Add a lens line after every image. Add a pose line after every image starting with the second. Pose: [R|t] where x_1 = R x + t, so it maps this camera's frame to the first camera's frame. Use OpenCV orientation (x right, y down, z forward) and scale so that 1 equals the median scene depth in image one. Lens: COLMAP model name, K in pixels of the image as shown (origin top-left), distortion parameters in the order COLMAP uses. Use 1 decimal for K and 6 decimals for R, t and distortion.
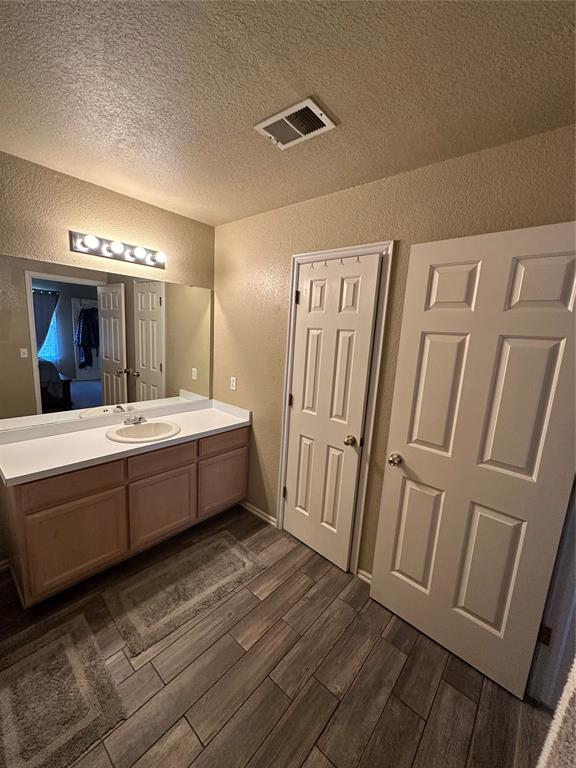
lens RADIAL K [[308.2, 0, 286.9], [0, 308.2, 384.3], [0, 0, 1]] dist [-0.001856, 0.000099]
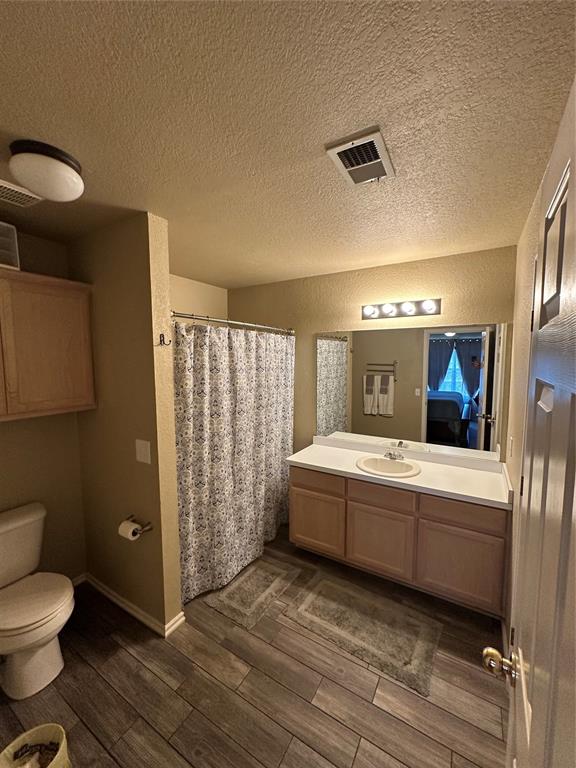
lens RADIAL K [[308.2, 0, 289.5], [0, 308.2, 384.0], [0, 0, 1]] dist [-0.001856, 0.000099]
pose [[0.165681, 0.022804, -0.985916, 0.613849], [-0.157107, 0.987575, -0.003559, -0.086404], [0.973585, 0.155484, 0.167205, 0.477919]]
